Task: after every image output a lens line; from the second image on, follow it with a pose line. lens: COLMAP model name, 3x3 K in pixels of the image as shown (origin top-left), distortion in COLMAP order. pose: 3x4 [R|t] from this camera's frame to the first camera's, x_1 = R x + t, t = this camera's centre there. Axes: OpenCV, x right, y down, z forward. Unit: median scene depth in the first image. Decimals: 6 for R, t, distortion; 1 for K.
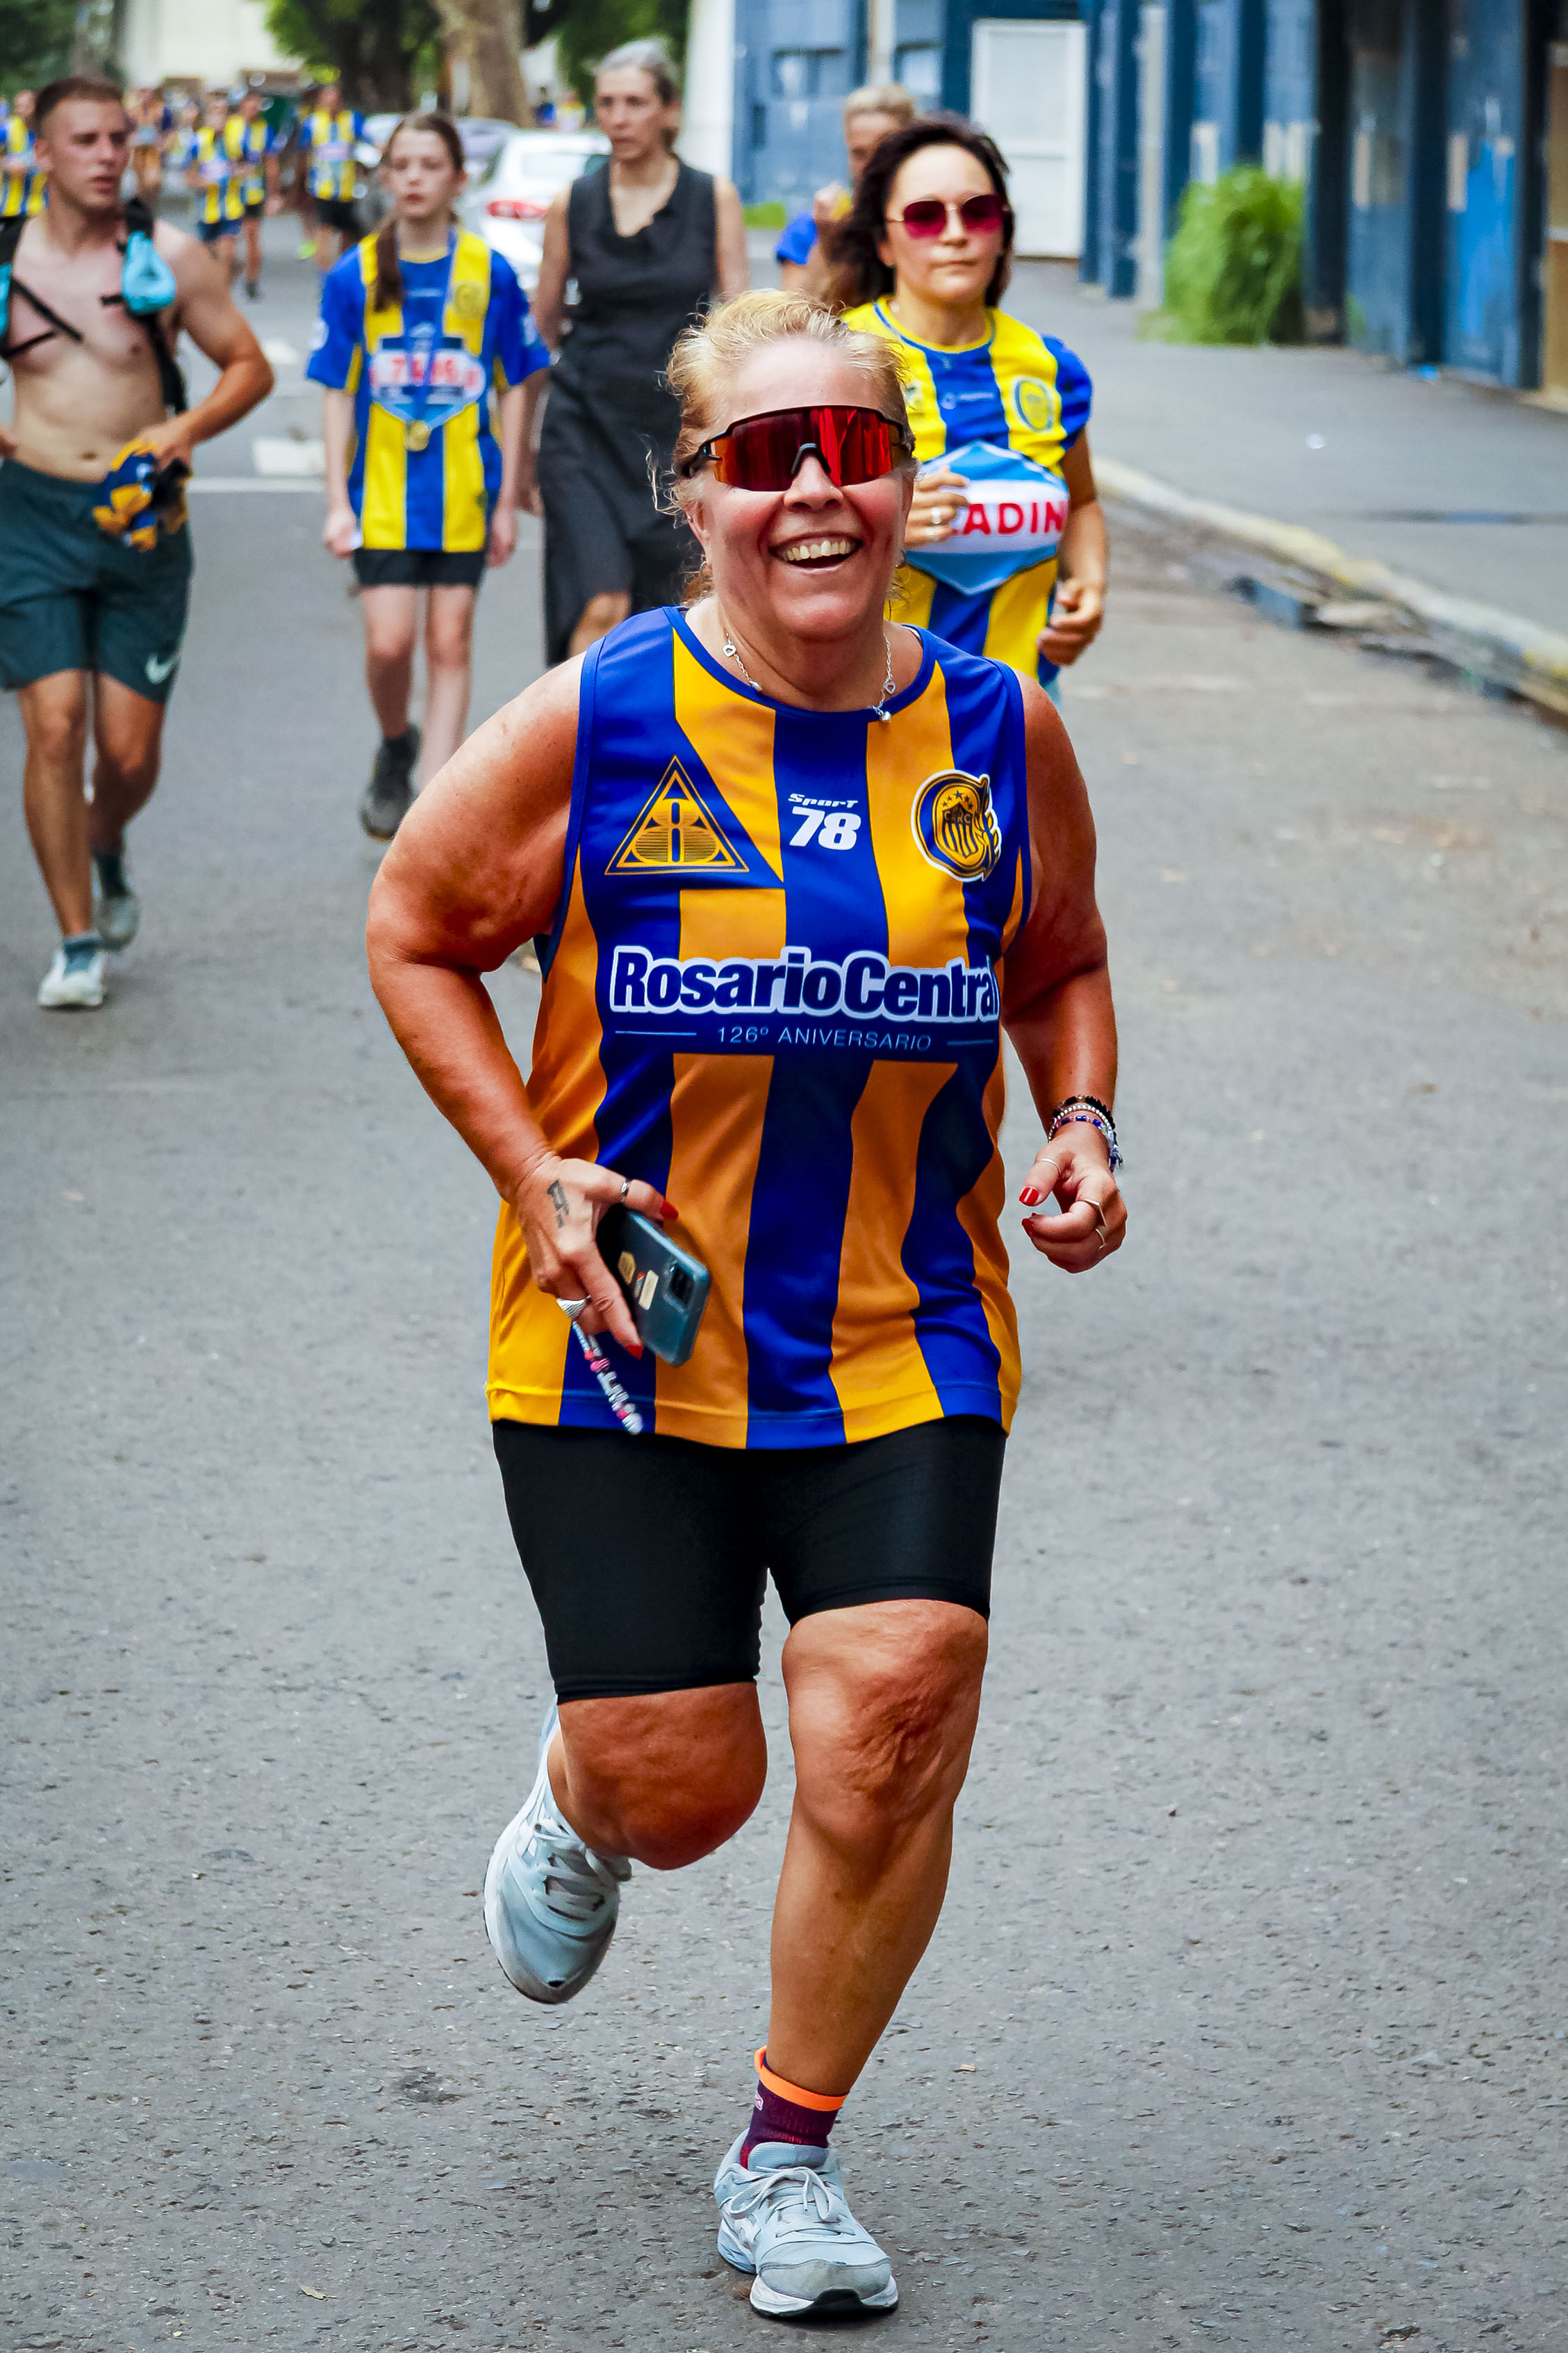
lens RADIAL K [[8048.0, 0, 772.0], [0, 8048.0, 1170.4], [0, 0, 1]] dist [-0.340952, 0.000000]
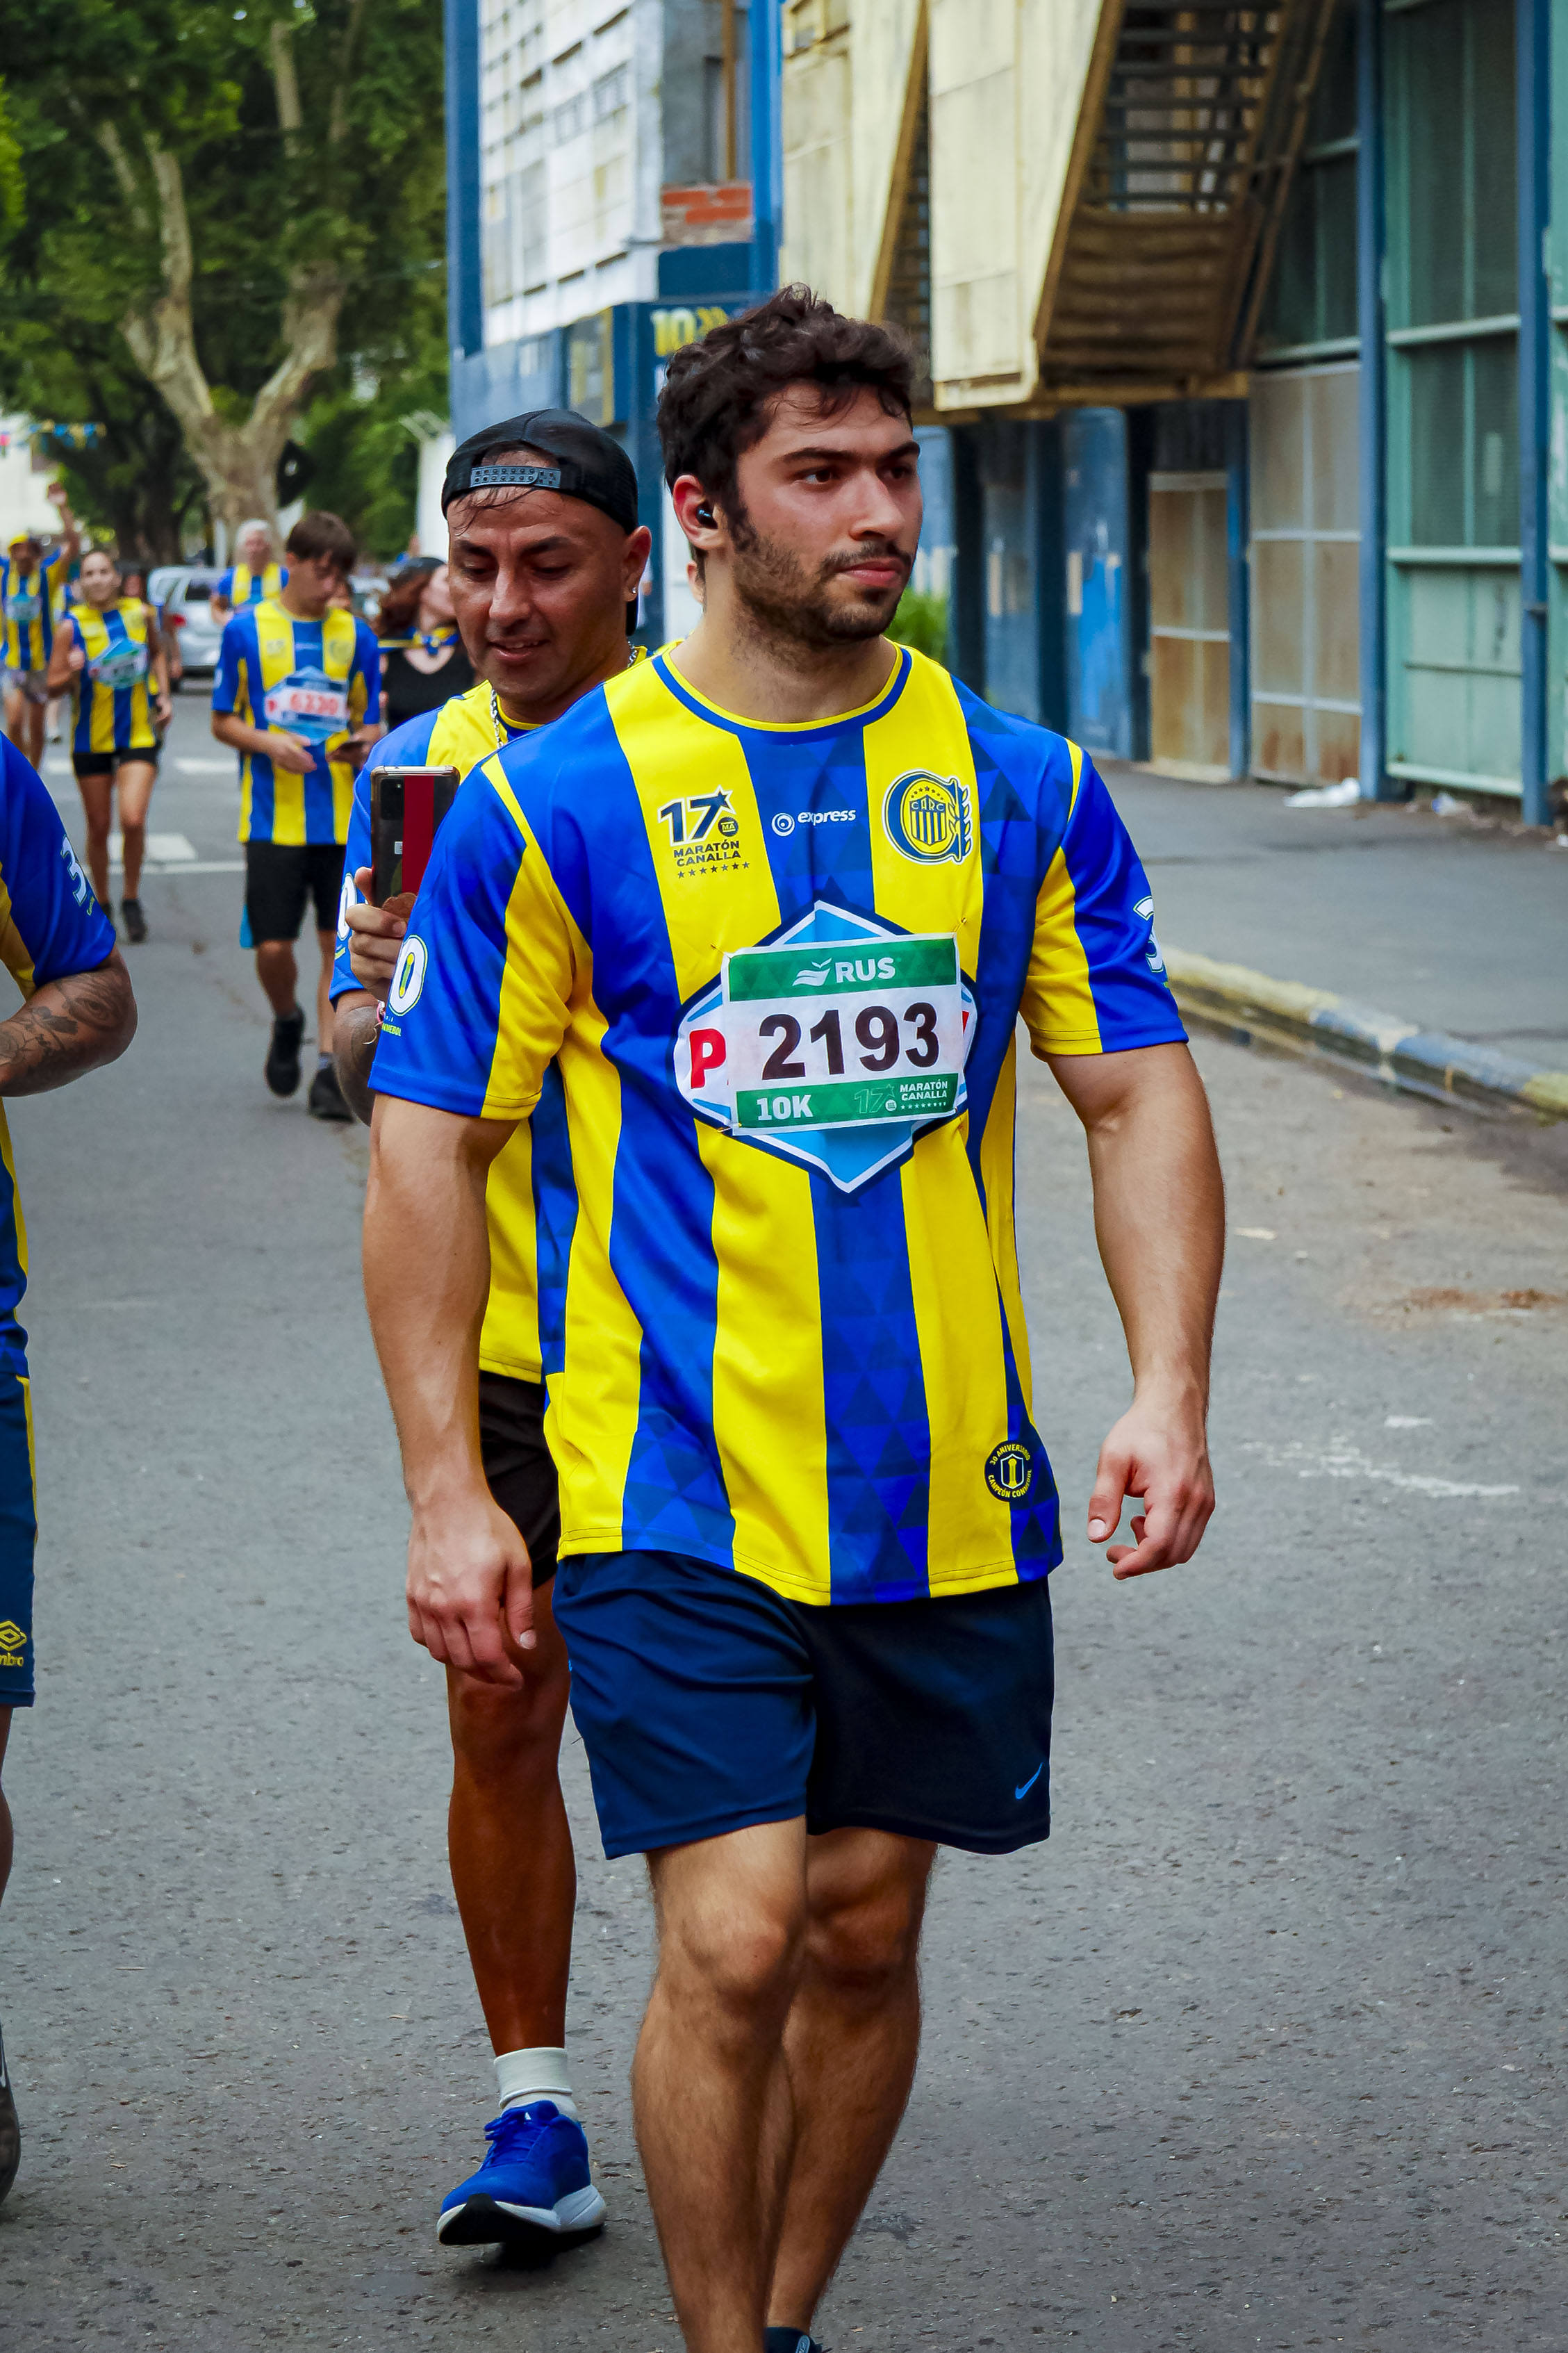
lens RADIAL K [[6741.0, 0, 776.5], [0, 6741.0, 1187.7], [0, 0, 1]] dist [-0.096050, 0.000000]
pose [[0.998673, -0.034439, 0.038288, -0.019530], [0.035833, 0.998697, -0.036334, 0.025093], [-0.036986, 0.037658, 0.998606, -0.168136]]
